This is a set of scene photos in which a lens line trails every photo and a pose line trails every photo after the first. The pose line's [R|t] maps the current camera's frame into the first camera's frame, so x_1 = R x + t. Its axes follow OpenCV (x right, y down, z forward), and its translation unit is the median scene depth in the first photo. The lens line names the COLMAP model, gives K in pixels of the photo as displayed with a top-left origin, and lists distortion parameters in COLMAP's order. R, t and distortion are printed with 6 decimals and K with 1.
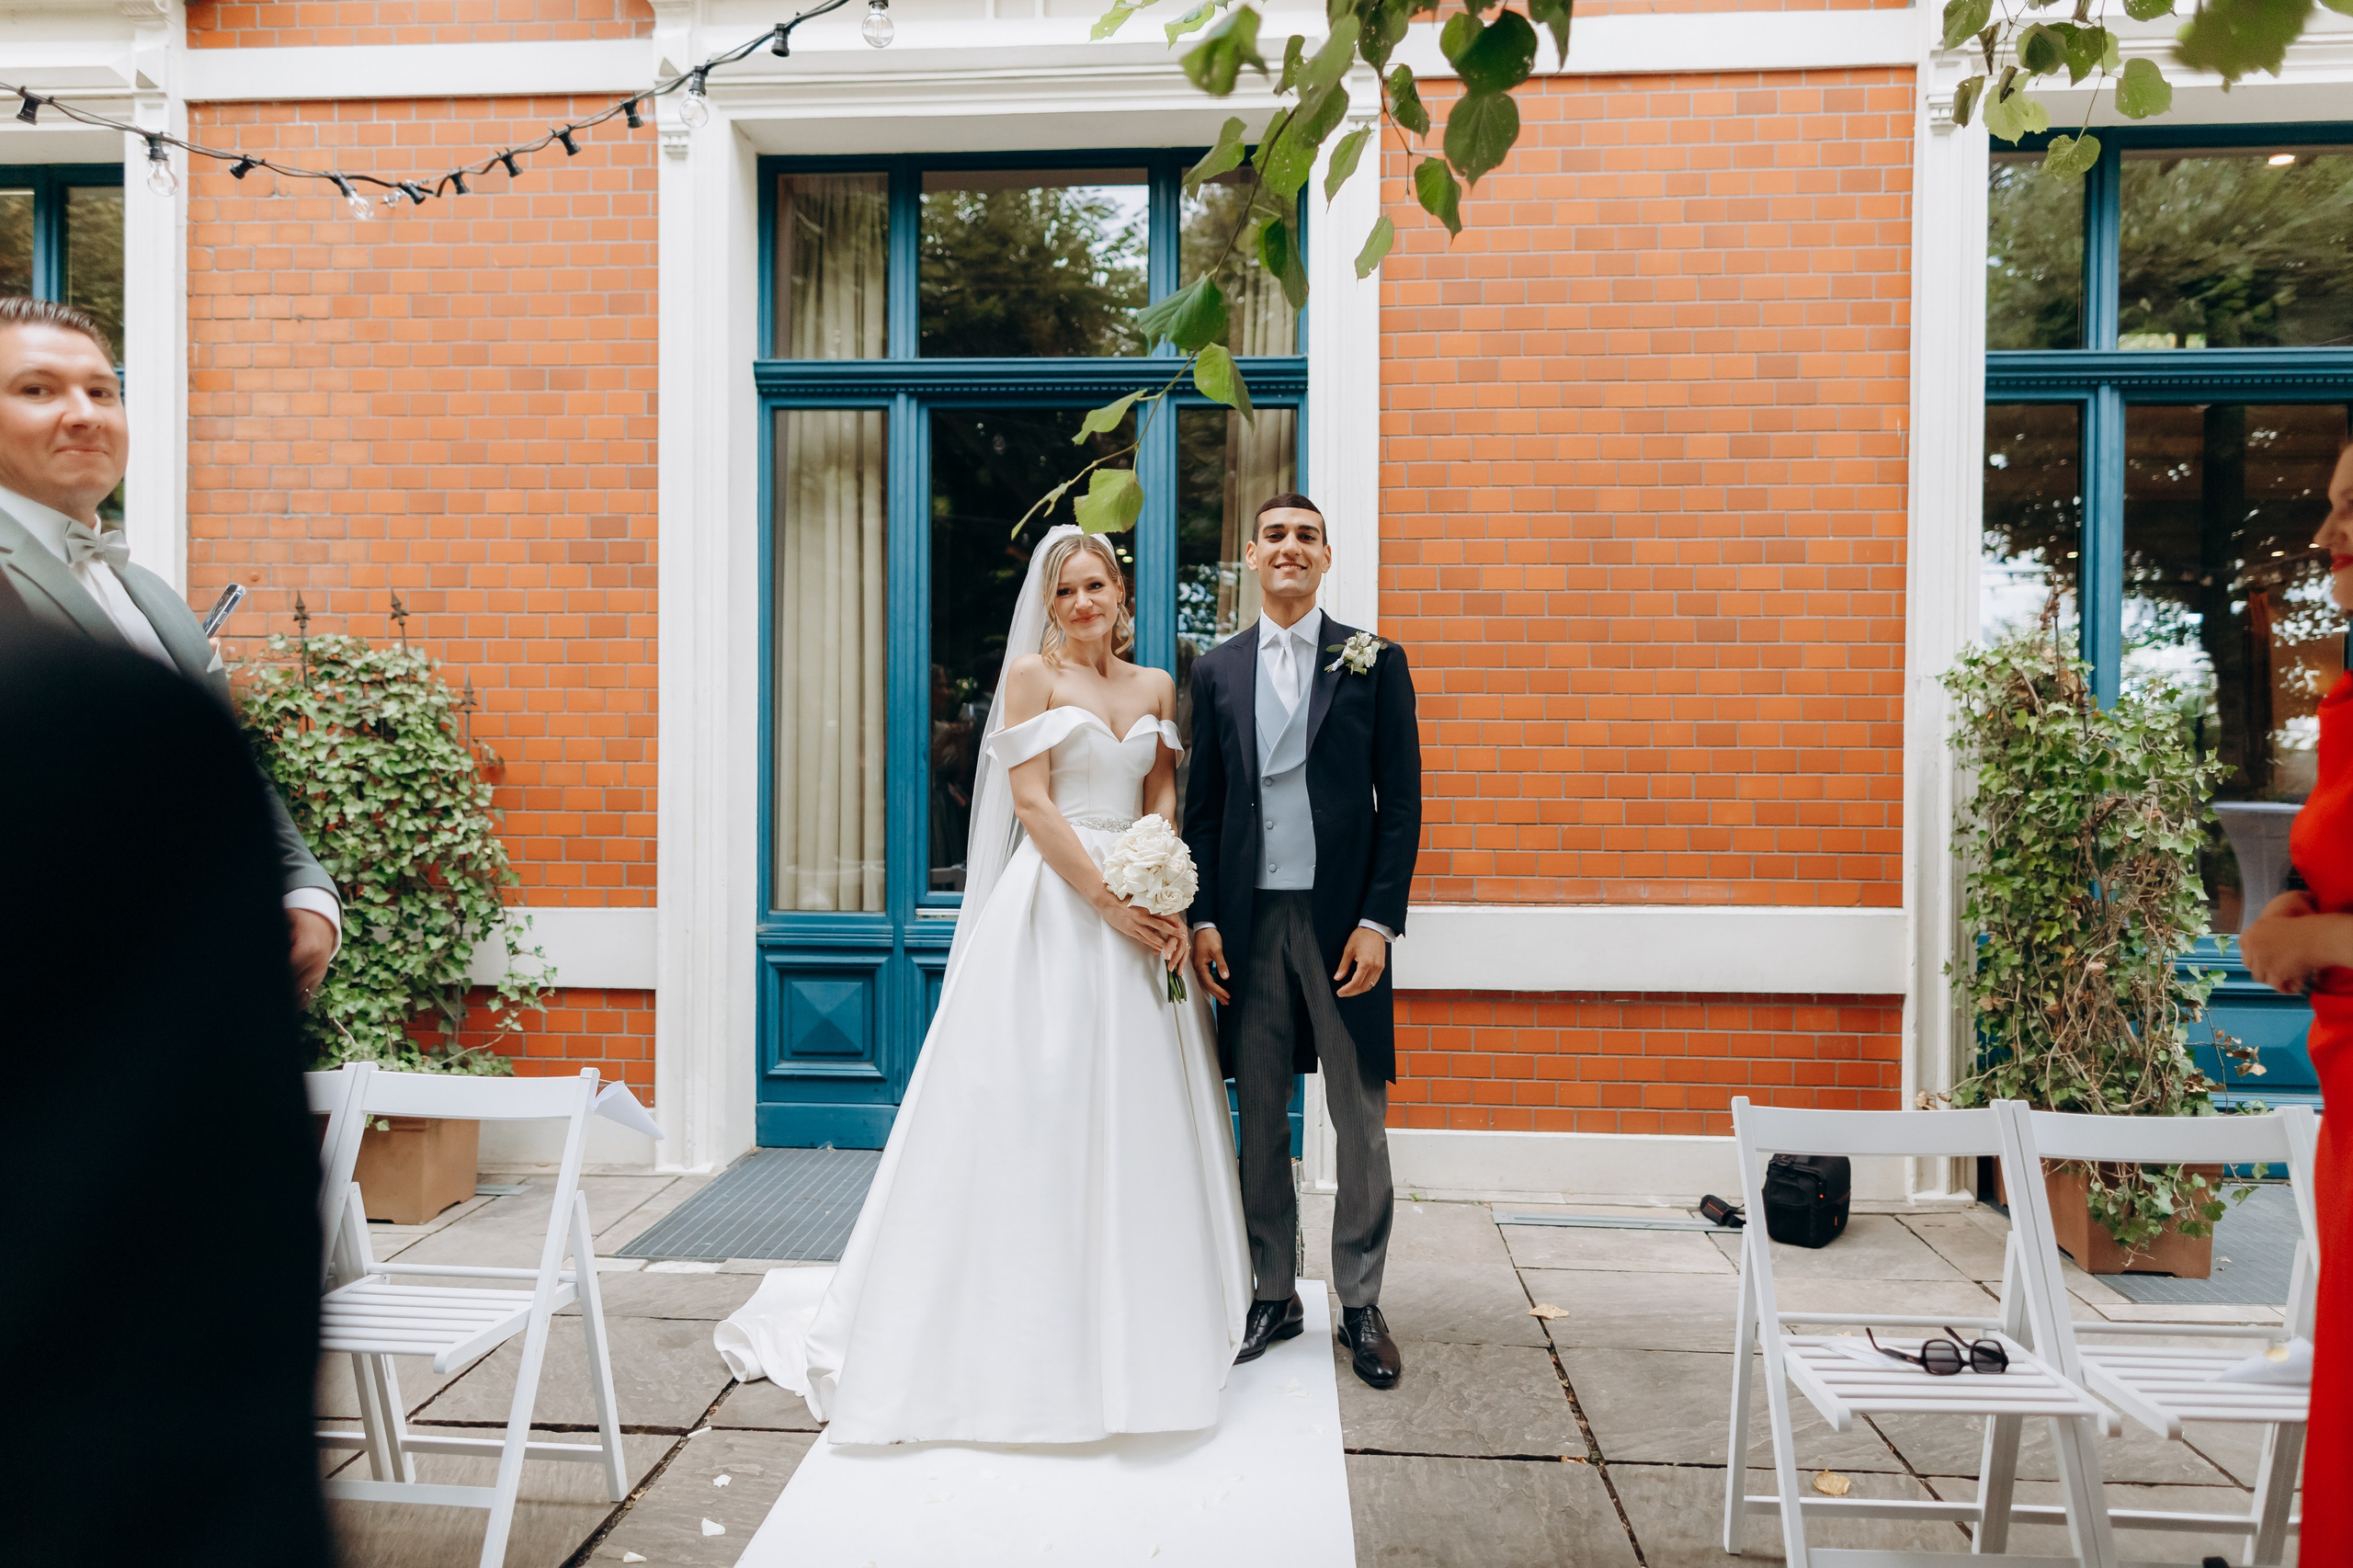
lens RADIAL K [[1577.3, 0, 1163.4], [0, 1577.3, 775.3], [0, 0, 1]] dist [0.000330, 0.001001]
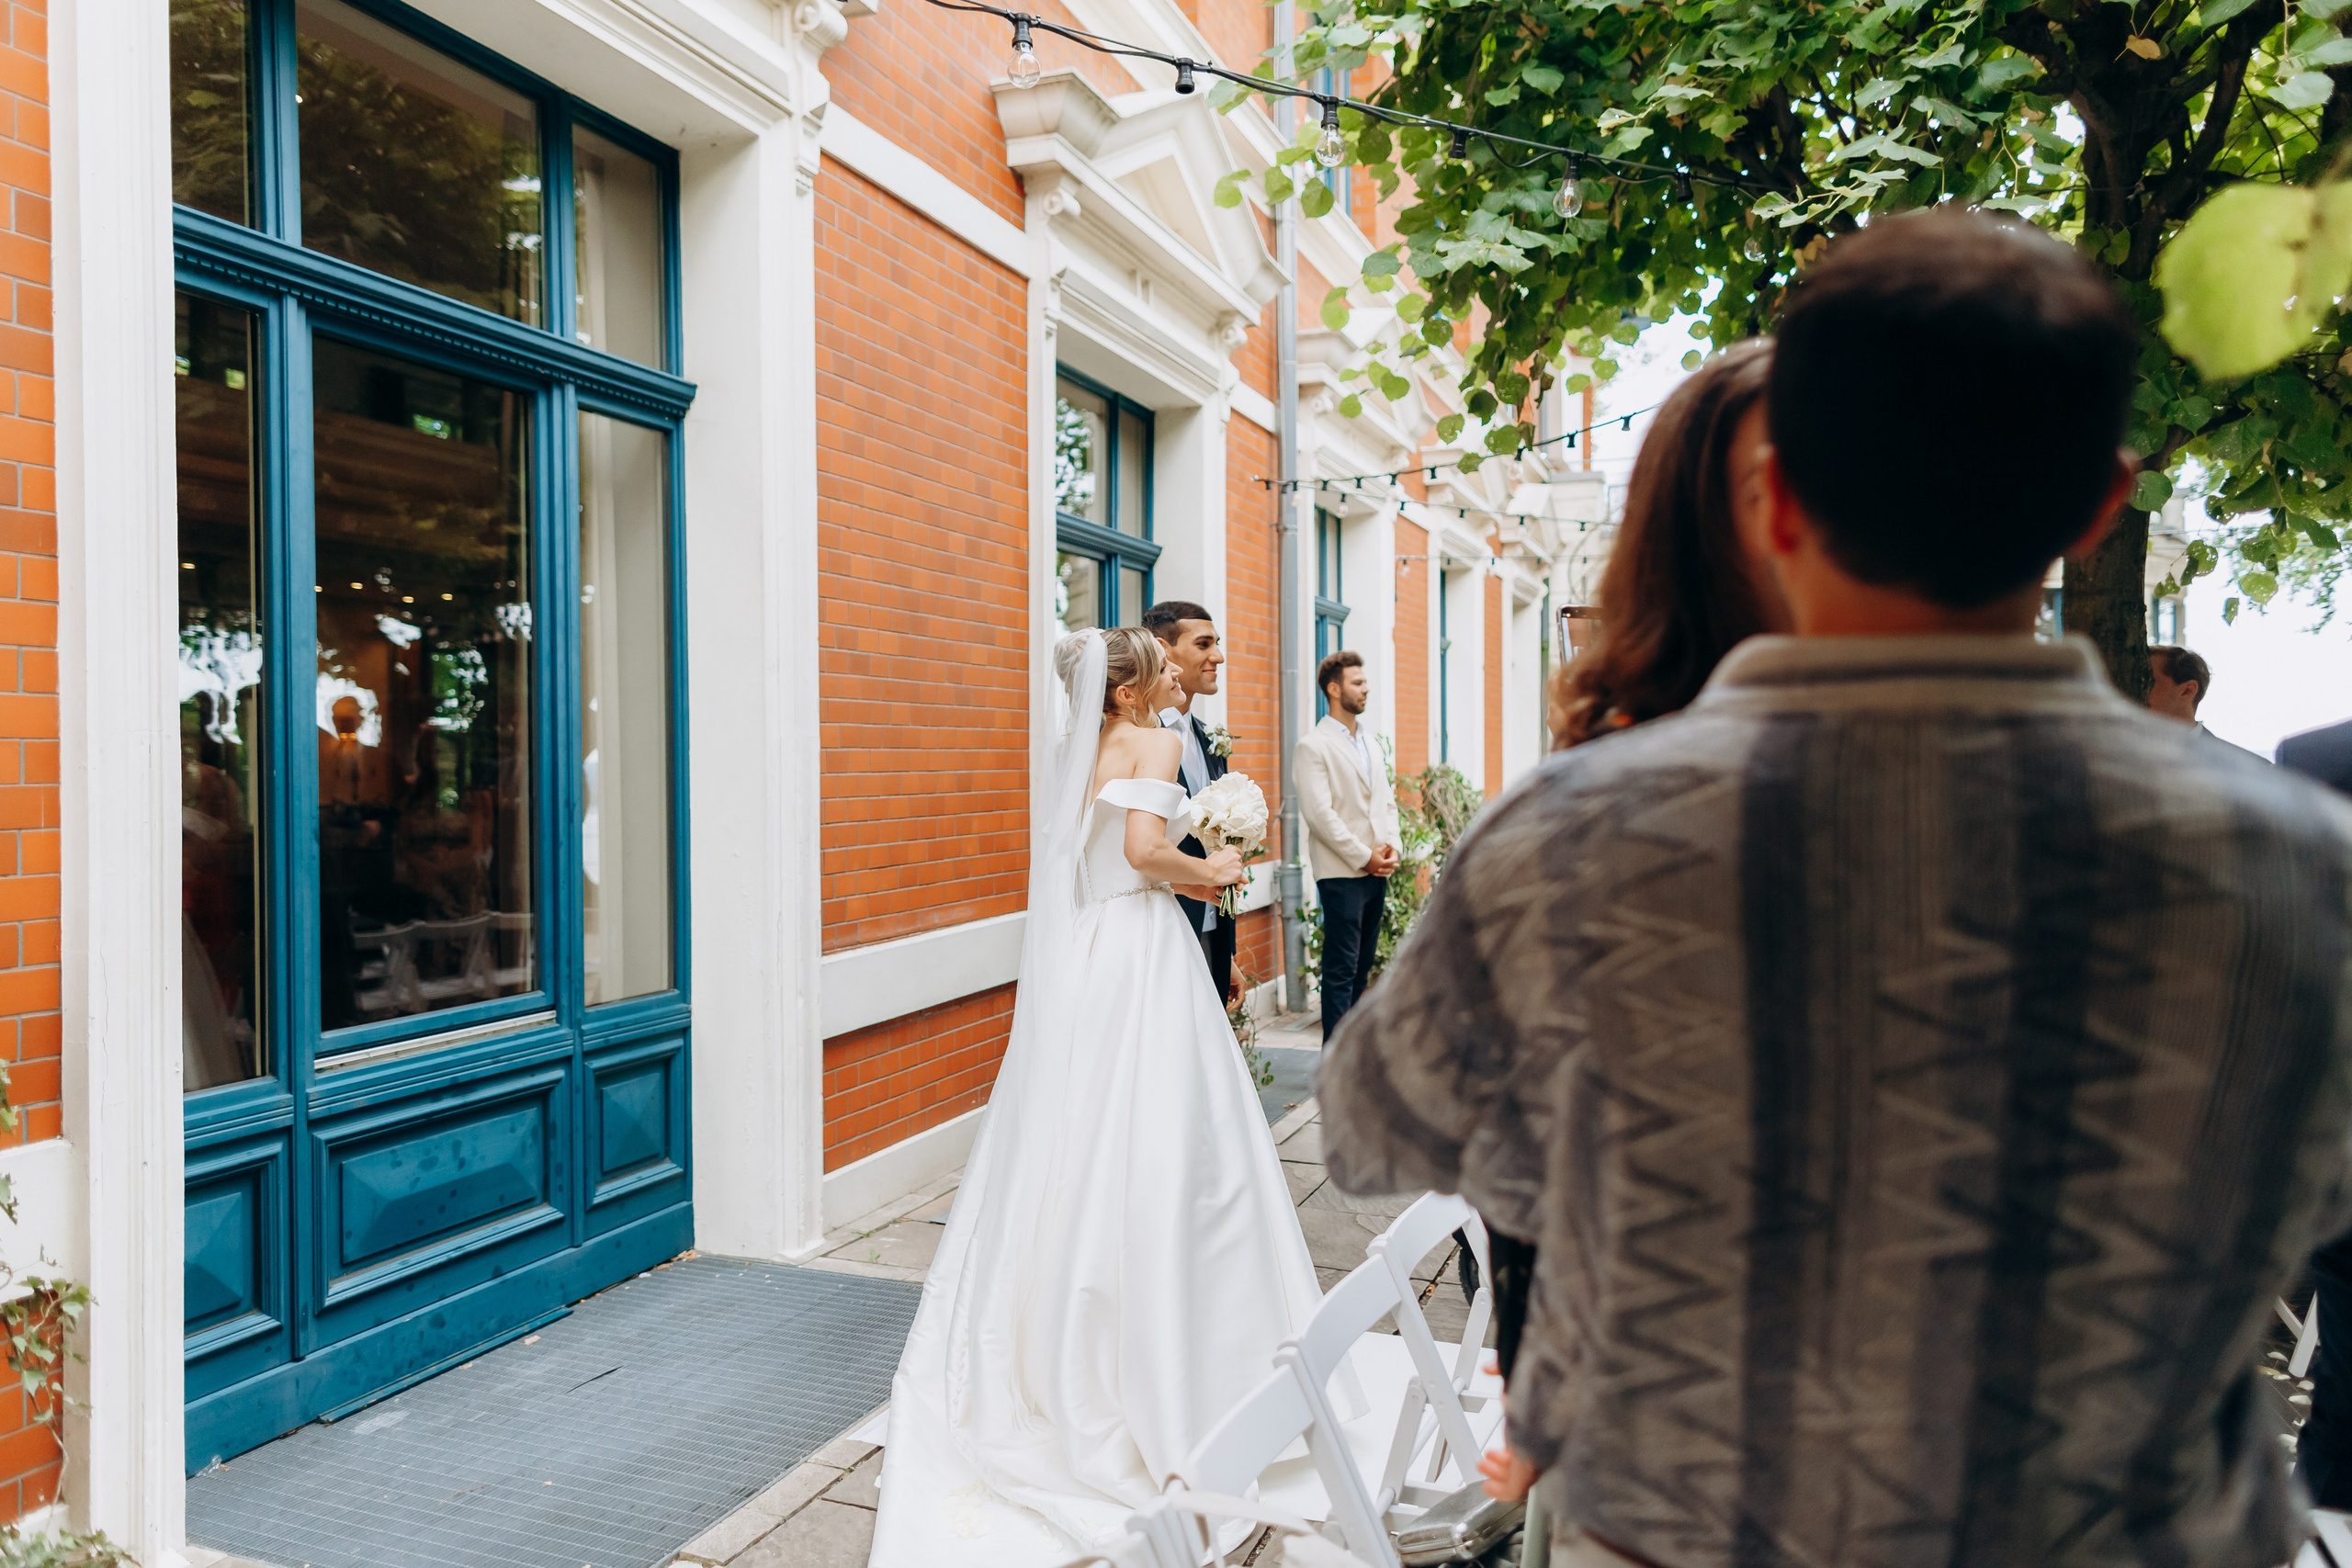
lens RADIAL K [[1576.5, 0, 1162.9], [0, 1576.5, 775.3], [0, 0, 1]] dist [0.000330, 0.001001]
pose [[0.297870, -0.017781, 0.954441, -0.754938], [0.023393, 0.999662, 0.011322, -0.040600], [-0.954320, 0.018954, 0.298186, 0.487775]]
